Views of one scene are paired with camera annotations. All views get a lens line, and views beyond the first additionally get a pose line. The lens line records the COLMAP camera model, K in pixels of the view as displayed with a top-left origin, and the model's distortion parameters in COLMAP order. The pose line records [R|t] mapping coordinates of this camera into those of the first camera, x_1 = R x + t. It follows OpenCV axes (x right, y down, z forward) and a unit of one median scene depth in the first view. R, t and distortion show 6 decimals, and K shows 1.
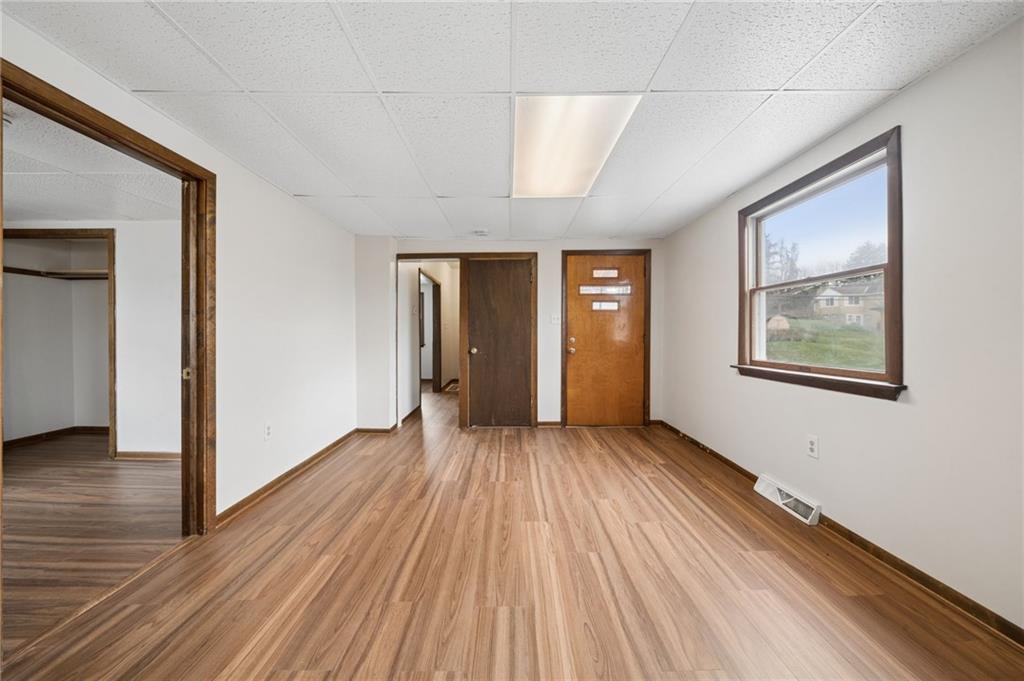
lens RADIAL K [[354.8, 0, 510.1], [0, 354.8, 343.4], [0, 0, 1]] dist [-0.009882, -0.000029]
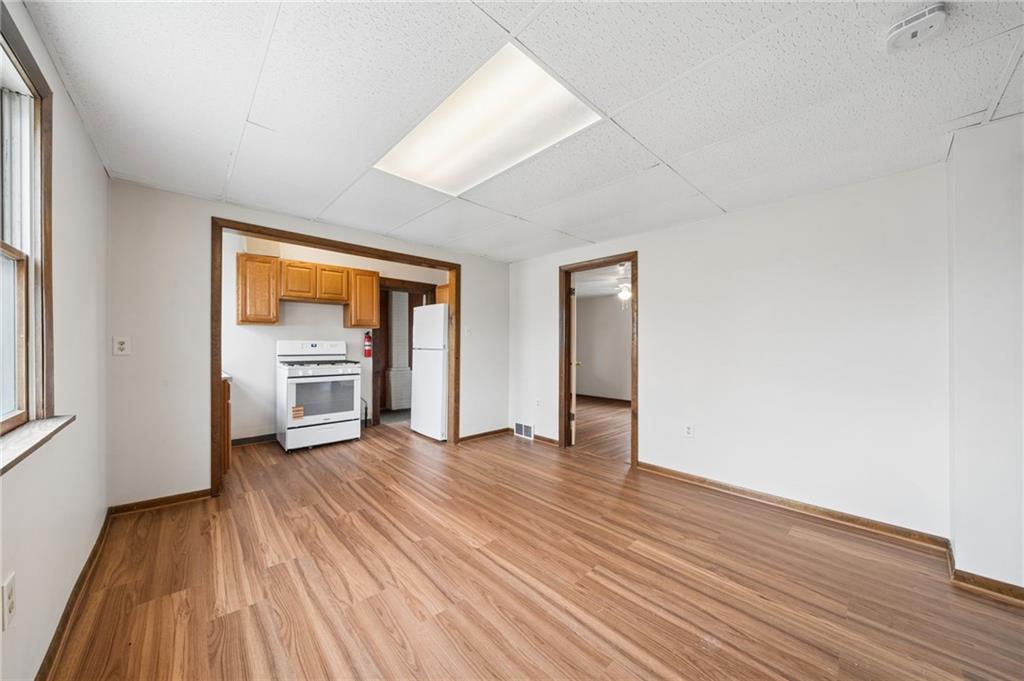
lens RADIAL K [[354.8, 0, 510.1], [0, 354.8, 343.4], [0, 0, 1]] dist [-0.009882, -0.000029]
pose [[-0.739796, -0.002804, -0.672825, 0.690970], [-0.023810, 0.999474, 0.022015, -0.068438], [0.672410, 0.032307, -0.739474, 1.782516]]
